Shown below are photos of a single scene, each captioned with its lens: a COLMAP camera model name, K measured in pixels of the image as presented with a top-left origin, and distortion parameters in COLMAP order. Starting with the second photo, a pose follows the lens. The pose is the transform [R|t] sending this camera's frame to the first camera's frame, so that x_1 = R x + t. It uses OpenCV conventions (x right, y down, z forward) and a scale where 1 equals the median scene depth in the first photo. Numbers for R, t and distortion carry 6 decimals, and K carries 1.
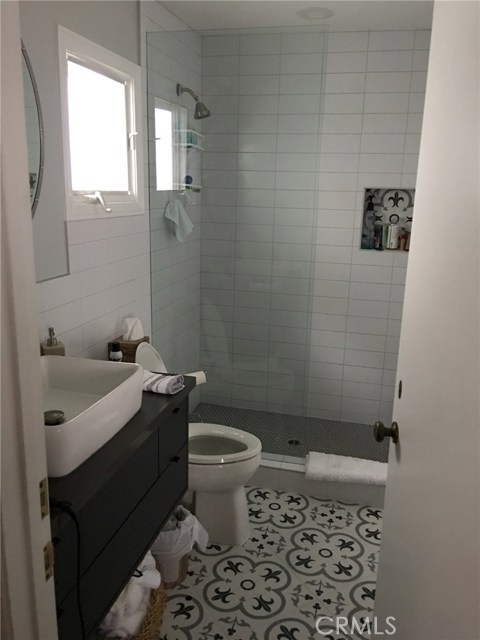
lens RADIAL K [[541.6, 0, 238.6], [0, 541.6, 319.1], [0, 0, 1]] dist [0.004541, -0.009988]
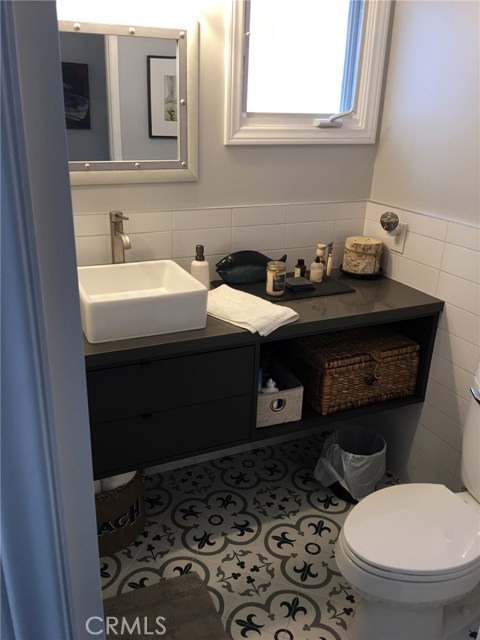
lens RADIAL K [[541.6, 0, 238.4], [0, 541.6, 321.0], [0, 0, 1]] dist [0.004541, -0.009988]
pose [[-0.777458, 0.191829, -0.598966, 0.655962], [-0.192075, 0.834433, 0.516555, -0.352419], [0.598887, 0.516647, -0.611891, 1.502539]]
